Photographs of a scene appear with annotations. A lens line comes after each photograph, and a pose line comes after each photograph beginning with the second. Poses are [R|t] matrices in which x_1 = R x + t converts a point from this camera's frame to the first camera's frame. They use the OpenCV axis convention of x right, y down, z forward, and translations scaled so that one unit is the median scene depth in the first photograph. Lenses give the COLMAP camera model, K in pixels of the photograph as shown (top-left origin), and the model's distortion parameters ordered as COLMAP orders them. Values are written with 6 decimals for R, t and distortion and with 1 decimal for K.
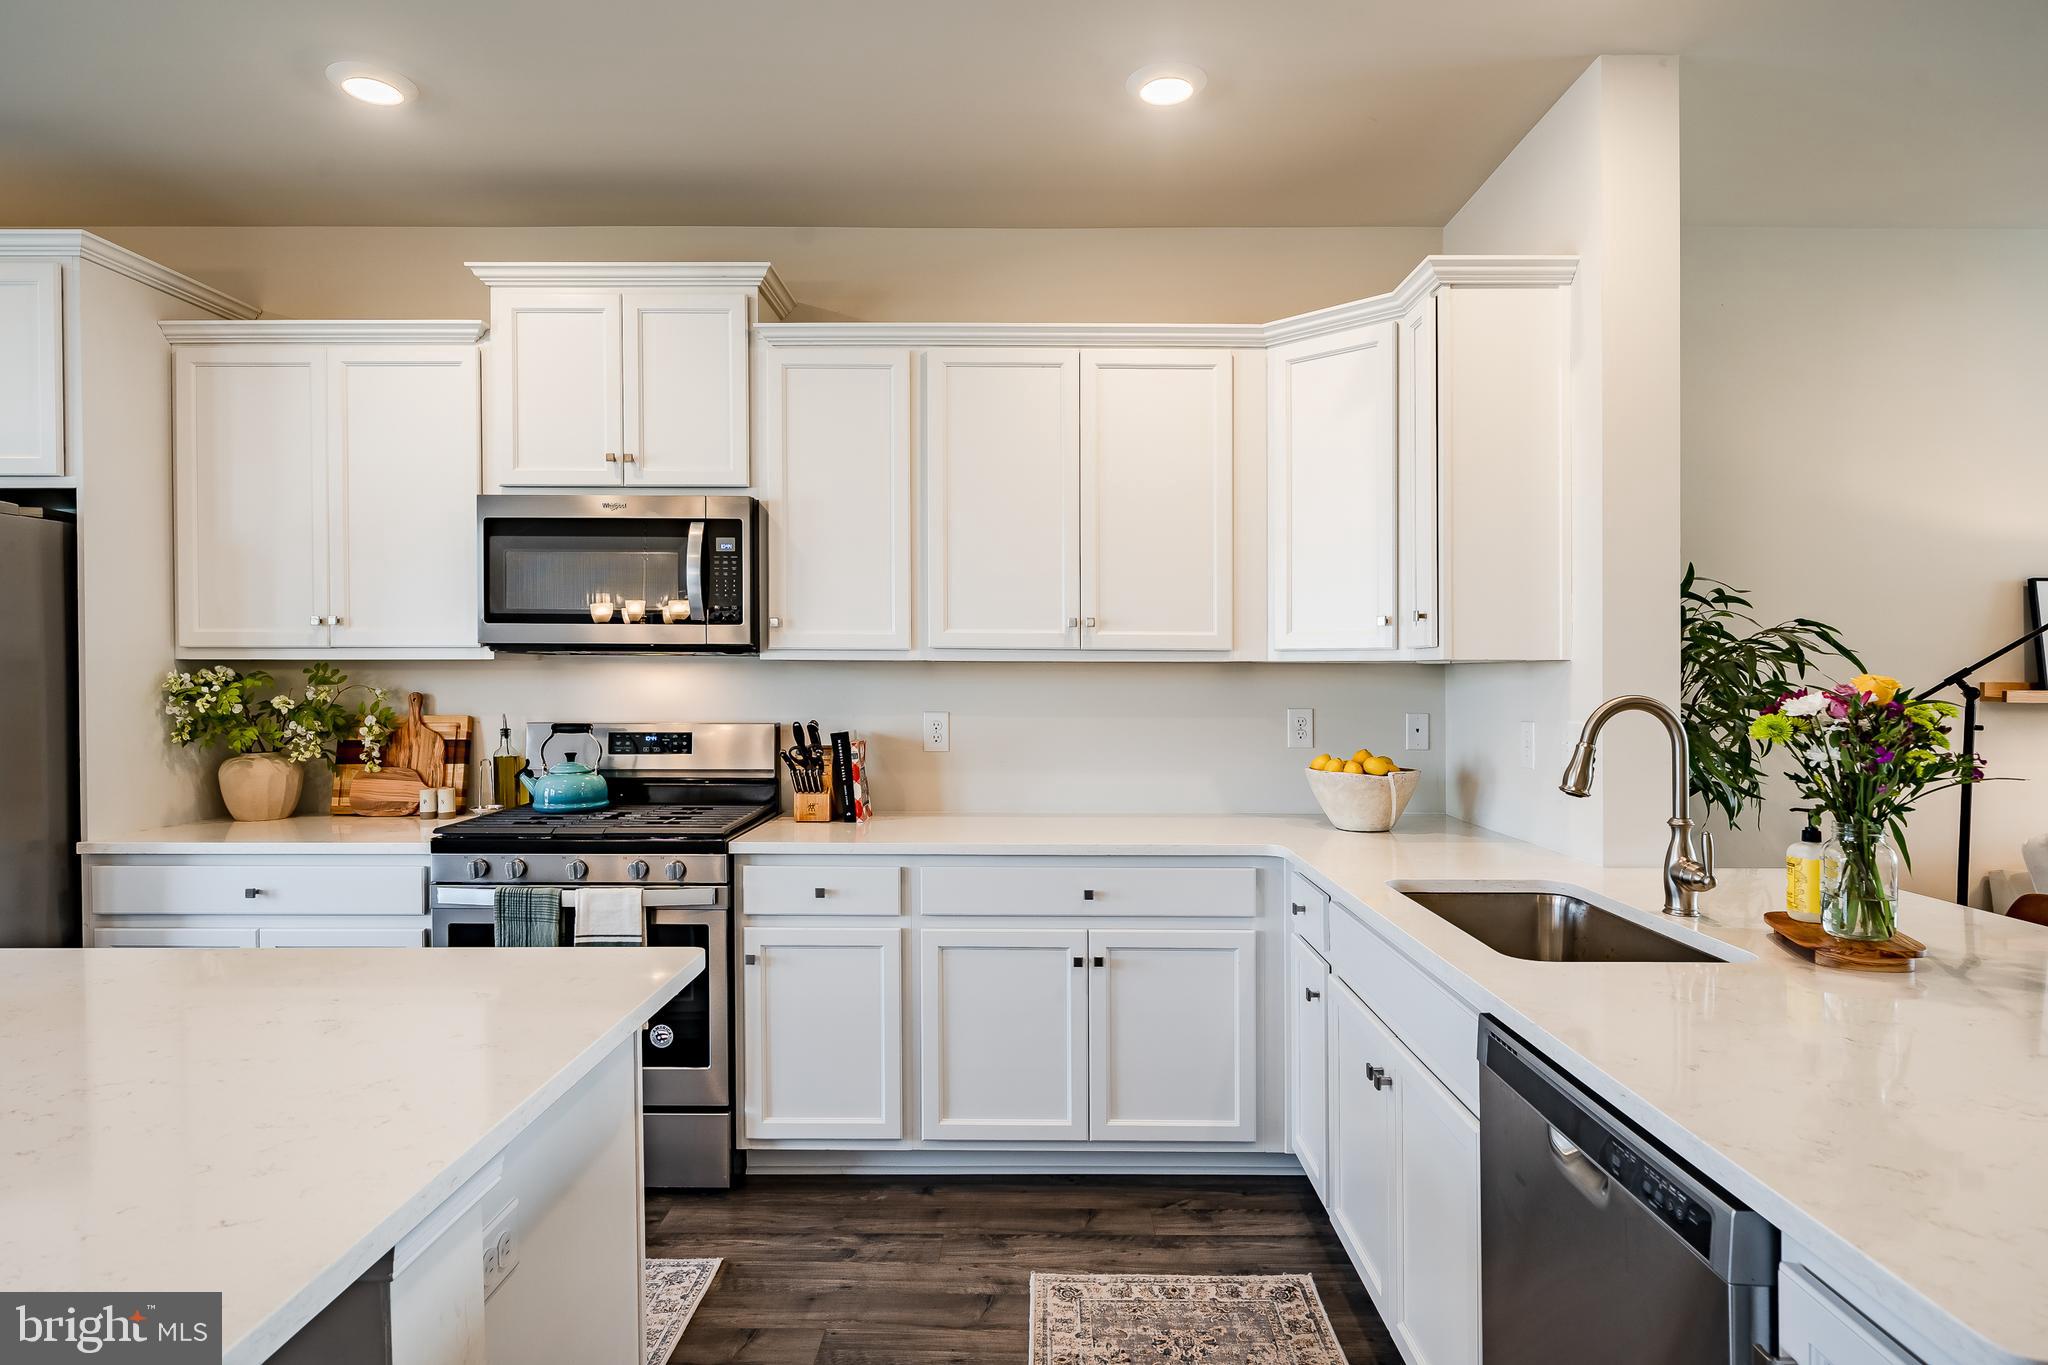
lens RADIAL K [[1153.8, 0, 1020.2], [0, 1153.8, 680.2], [0, 0, 1]] dist [-0.000626, -0.001265]
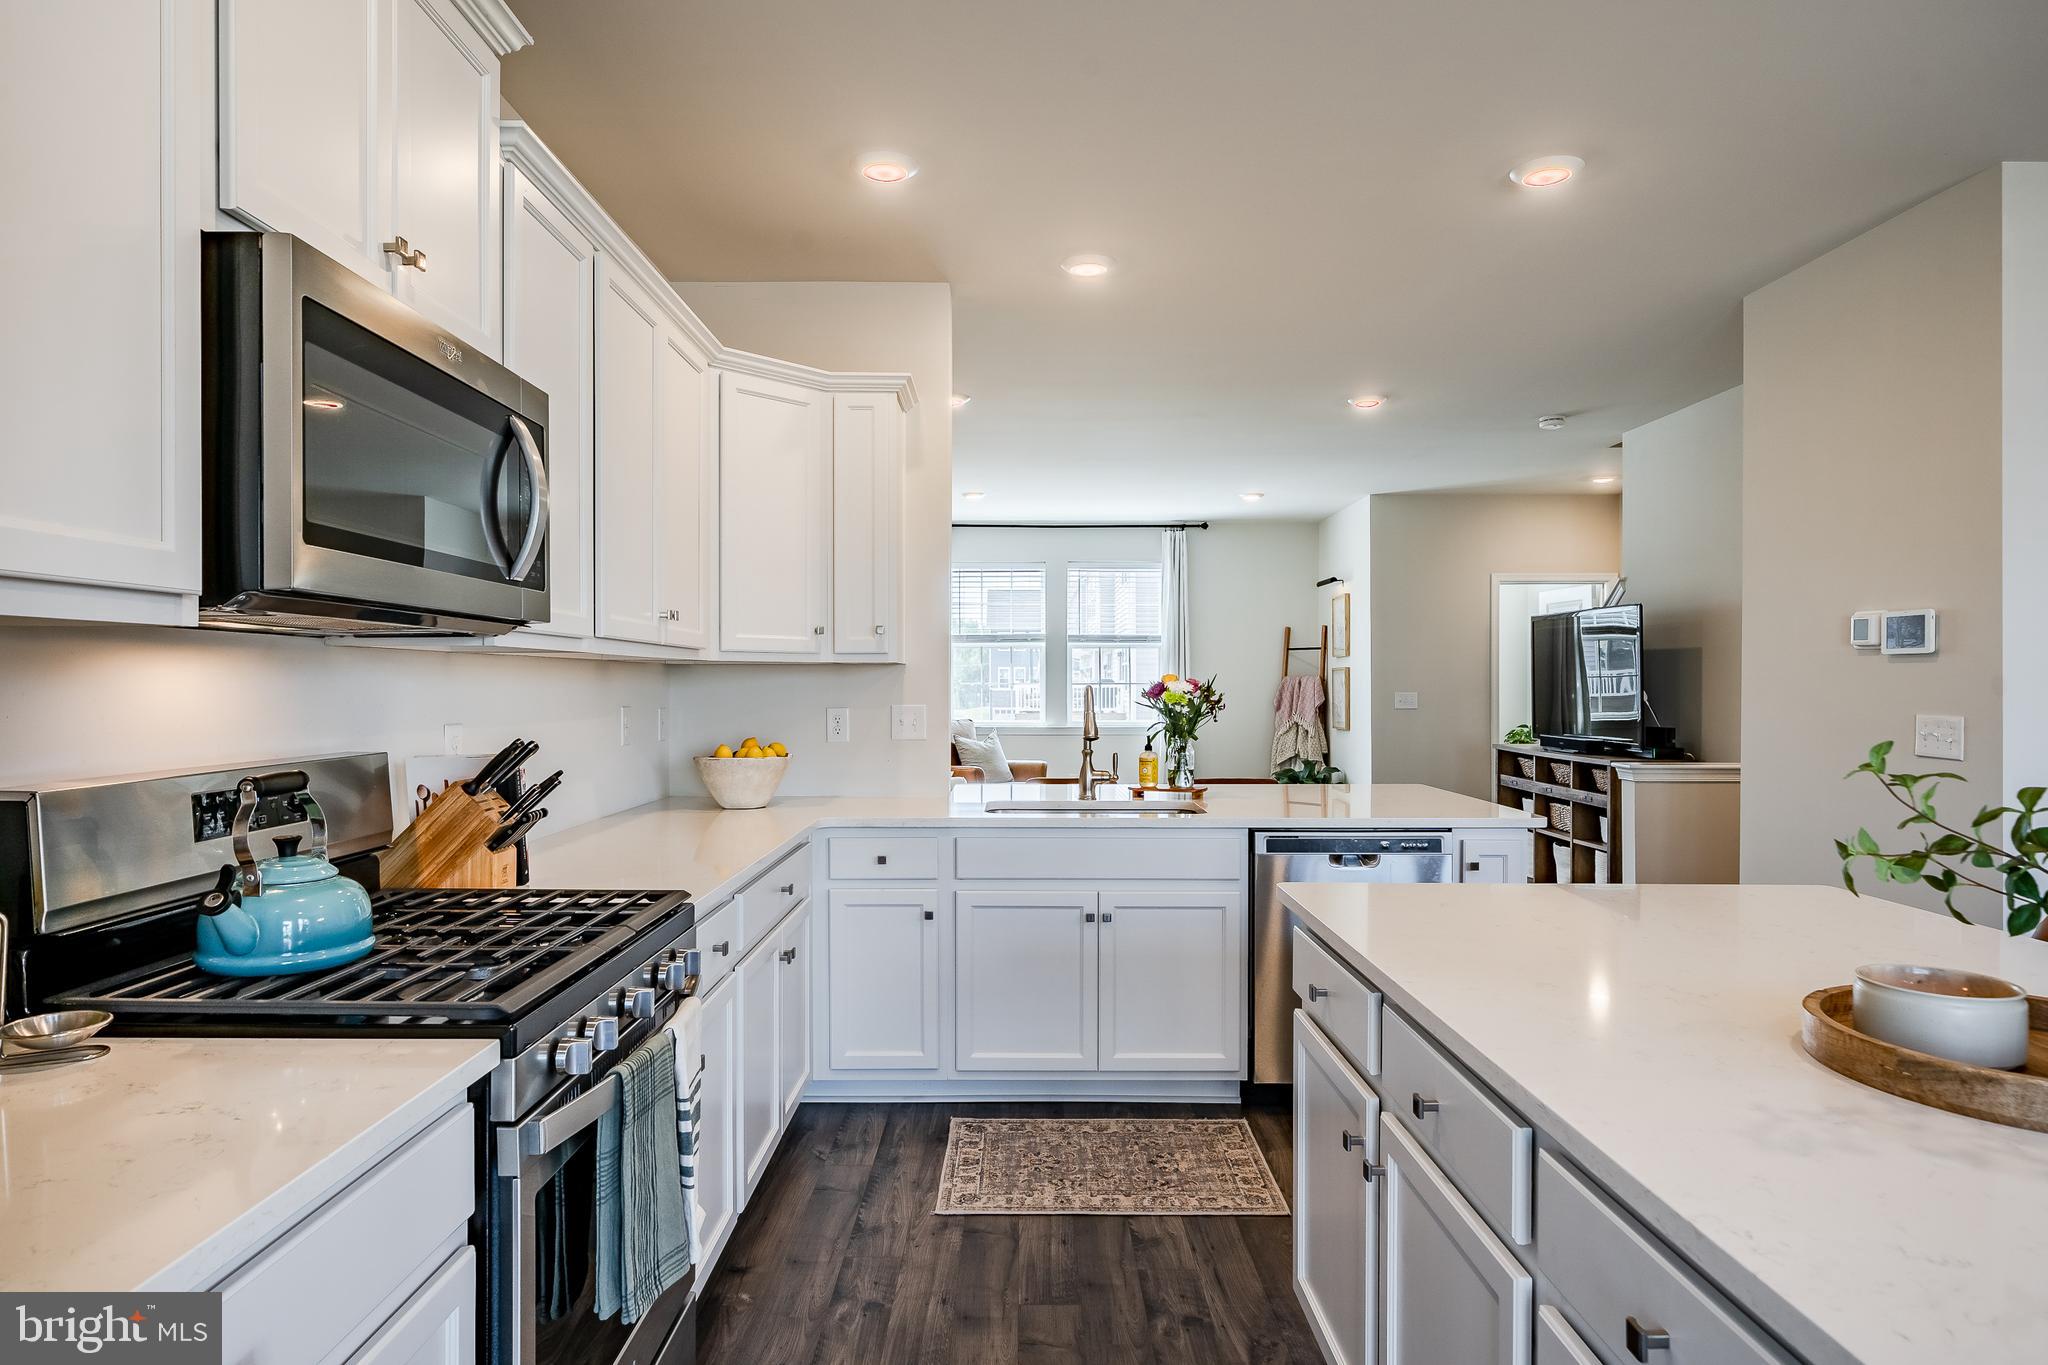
lens RADIAL K [[1184.9, 0, 1027.5], [0, 1184.9, 681.5], [0, 0, 1]] dist [-0.006790, -0.000583]
pose [[-0.023324, -0.003928, 0.999720, -0.887544], [0.004303, 0.999983, 0.004030, 0.000206], [-0.999719, 0.004395, -0.023306, 0.735650]]
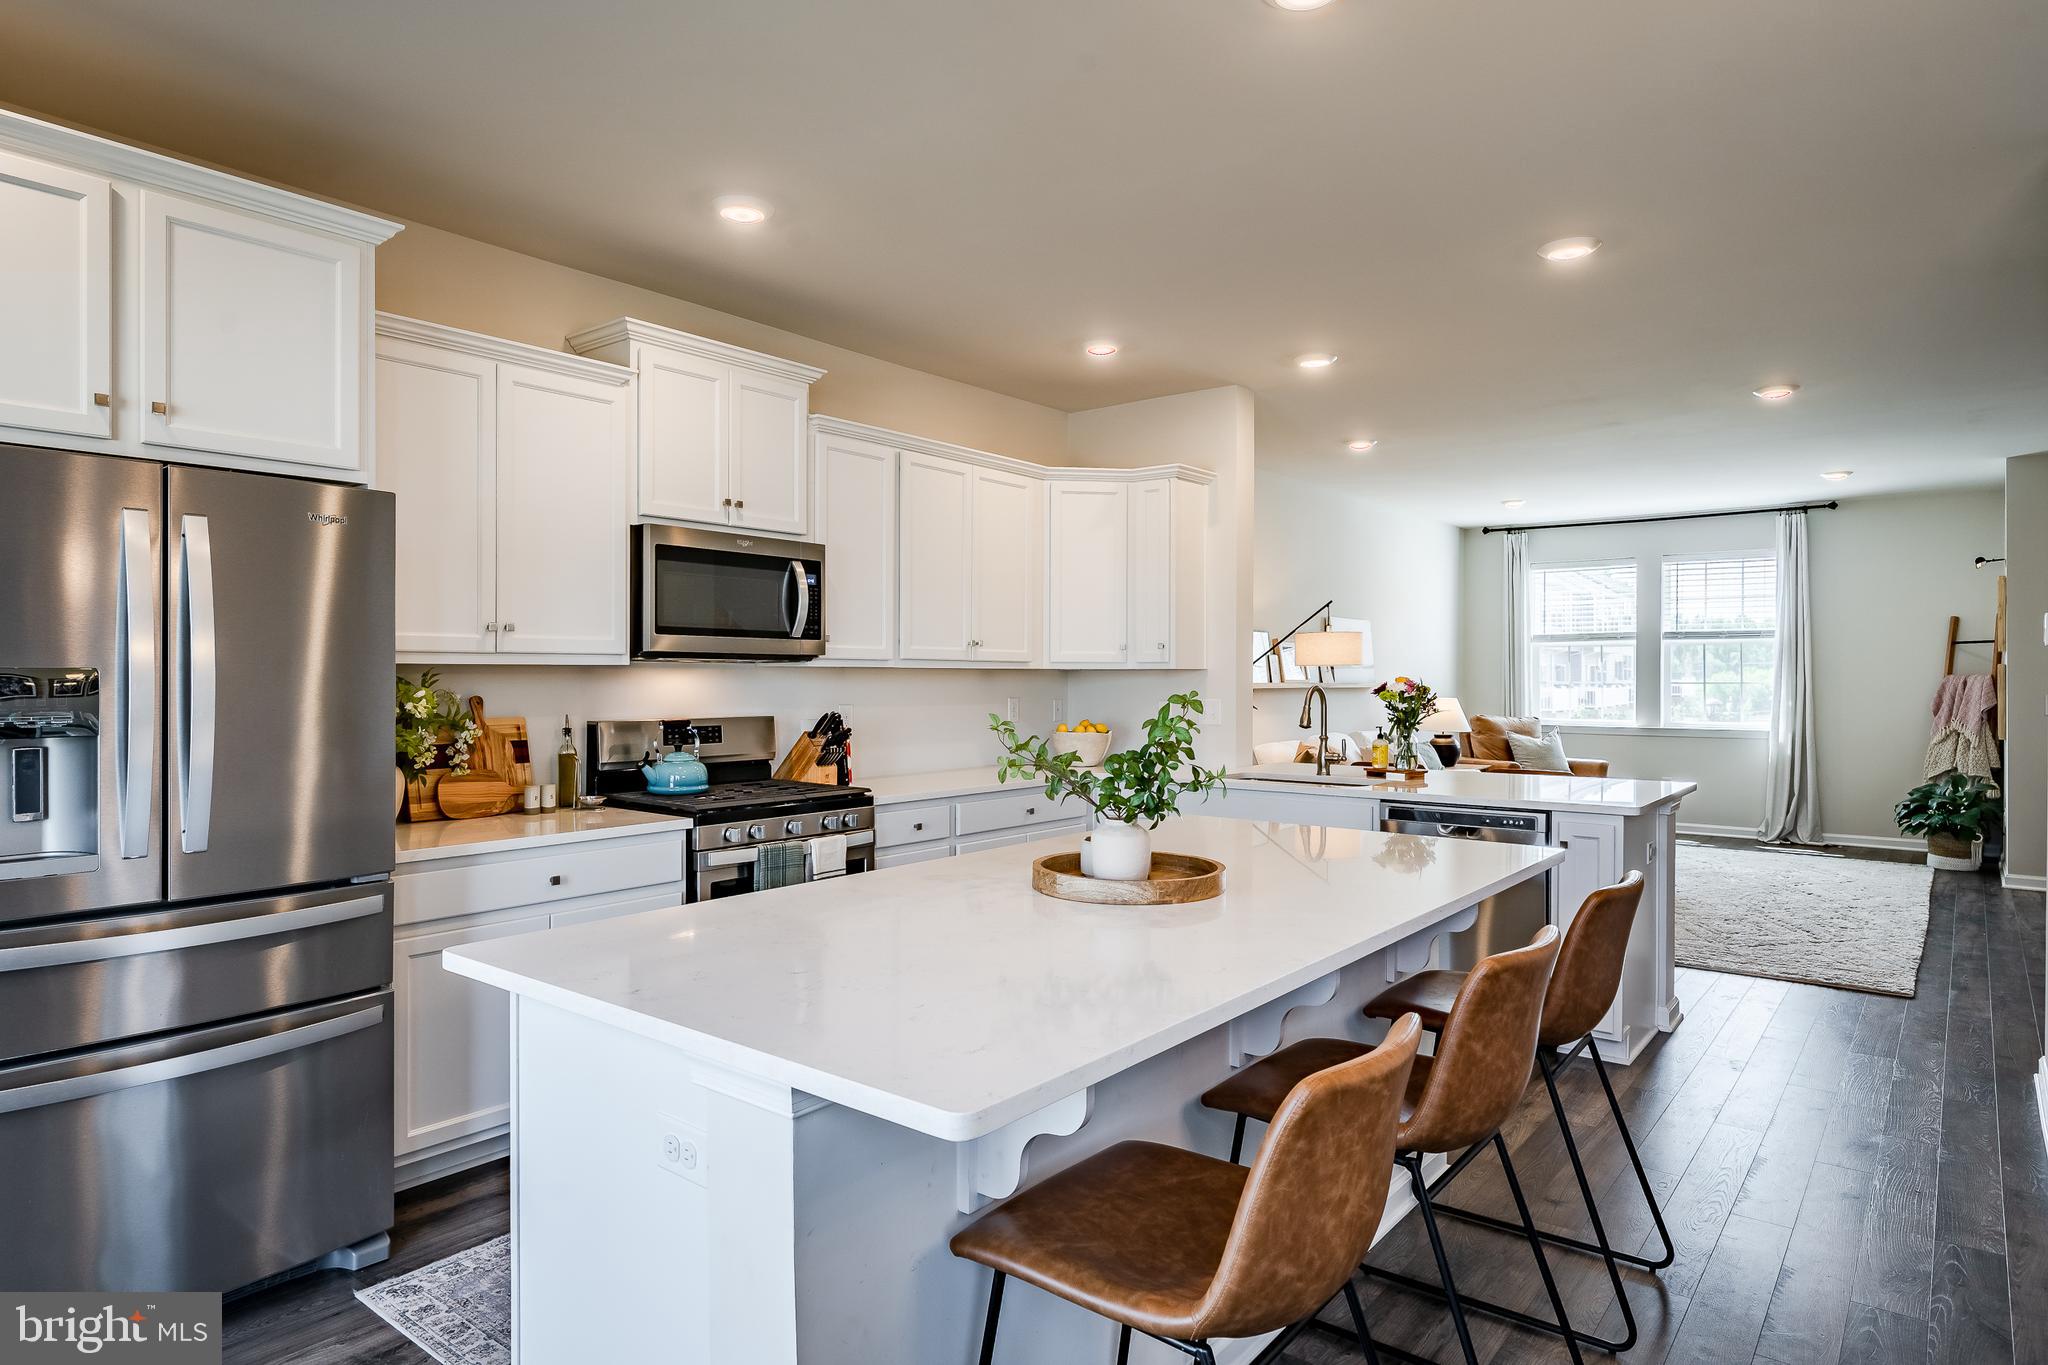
lens RADIAL K [[1184.9, 0, 994.9], [0, 1184.9, 679.7], [0, 0, 1]] dist [-0.006790, -0.000583]
pose [[0.625243, -0.004857, 0.780415, -1.163794], [0.005407, 0.999984, 0.001892, -0.003775], [-0.780411, 0.003037, 0.625259, -0.013335]]
